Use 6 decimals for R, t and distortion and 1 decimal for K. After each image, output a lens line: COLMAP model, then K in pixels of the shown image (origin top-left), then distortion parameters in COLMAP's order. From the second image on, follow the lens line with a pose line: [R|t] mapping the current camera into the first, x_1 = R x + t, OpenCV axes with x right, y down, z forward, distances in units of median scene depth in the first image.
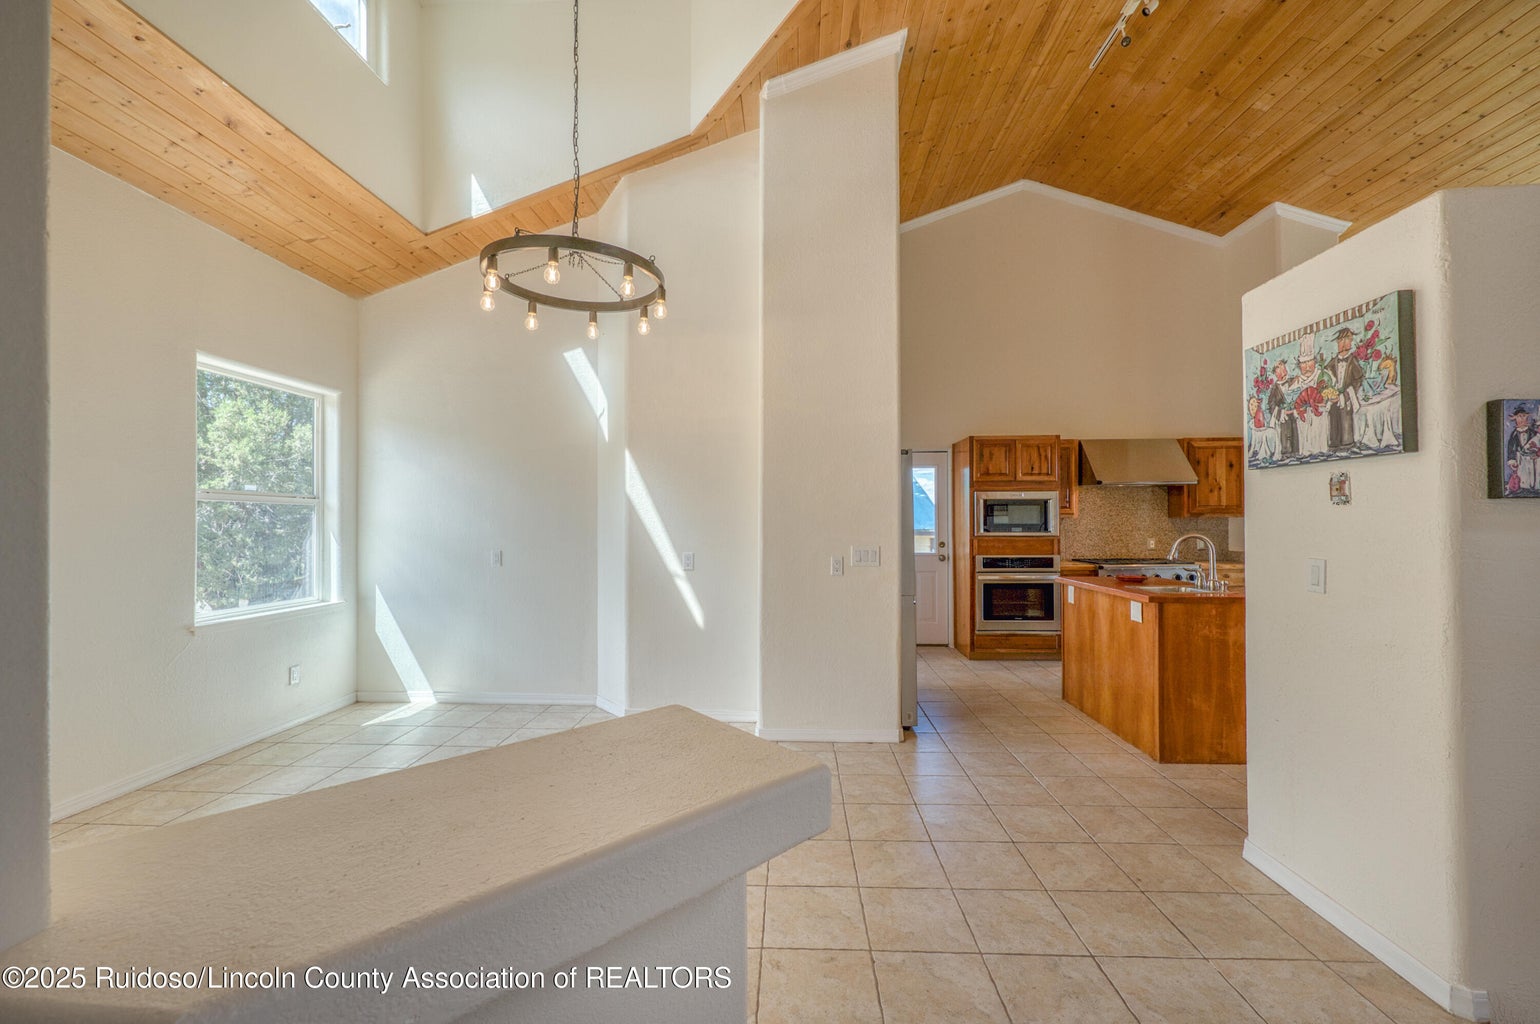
lens RADIAL K [[599.0, 0, 775.3], [0, 599.0, 514.8], [0, 0, 1]] dist [-0.001556, -0.000059]
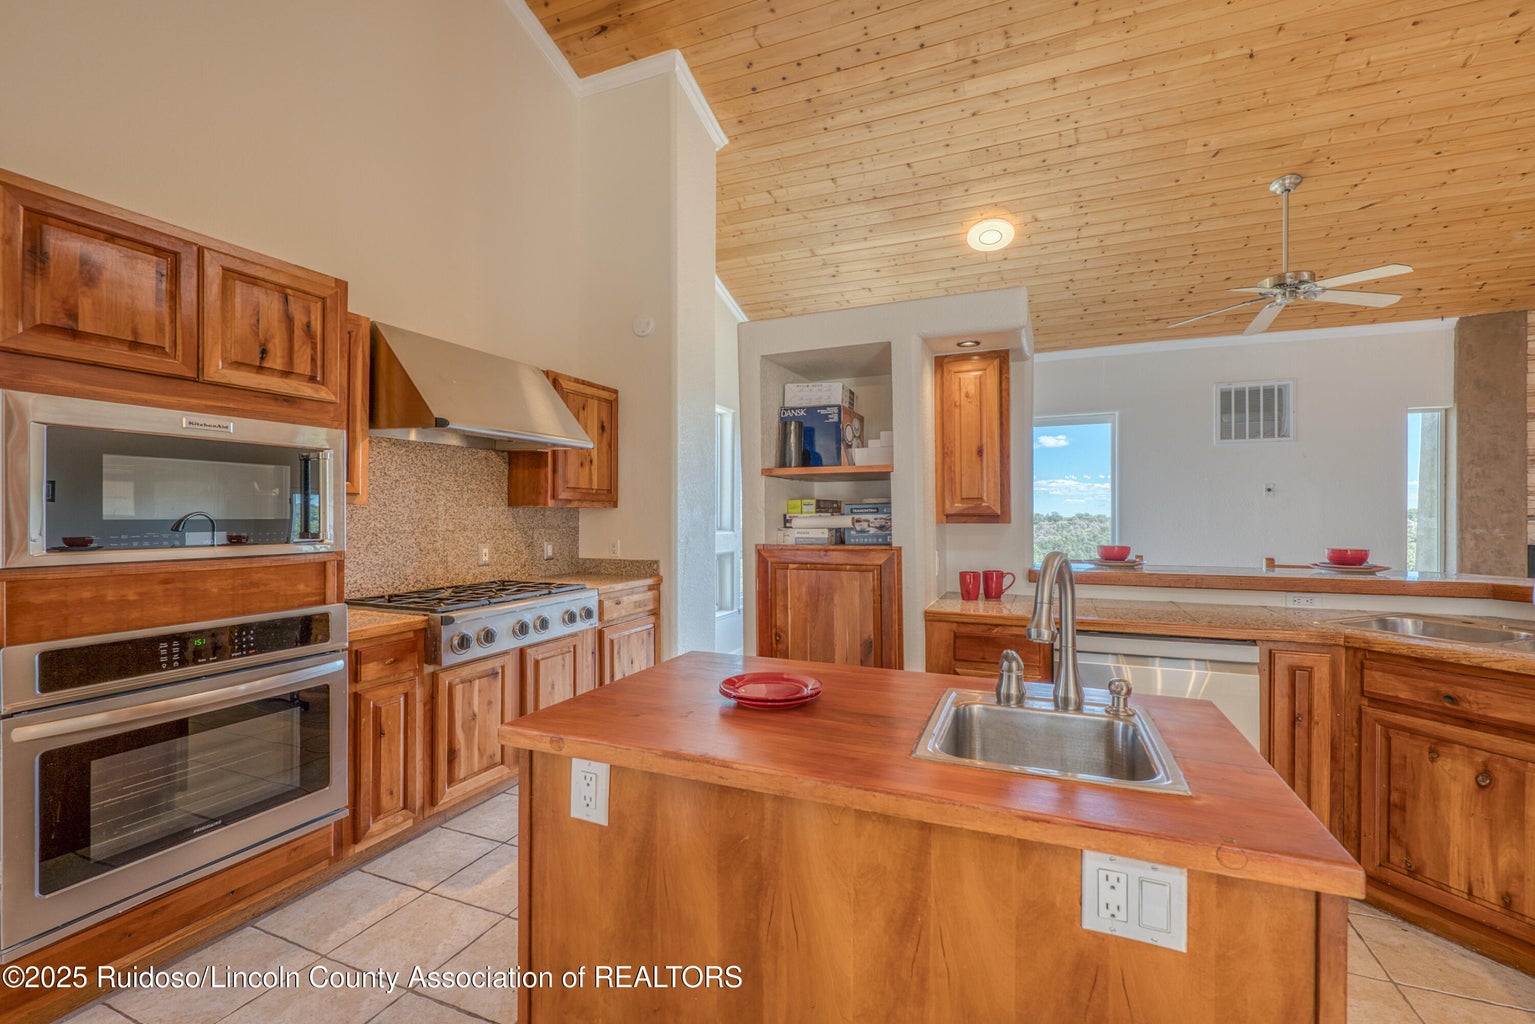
lens RADIAL K [[597.1, 0, 772.8], [0, 597.1, 514.8], [0, 0, 1]] dist [-0.001556, -0.000059]
pose [[0.289427, 0.002434, 0.957197, 0.195373], [-0.020057, 0.999793, 0.003522, 0.005873], [-0.956990, -0.020217, 0.289416, 0.632781]]
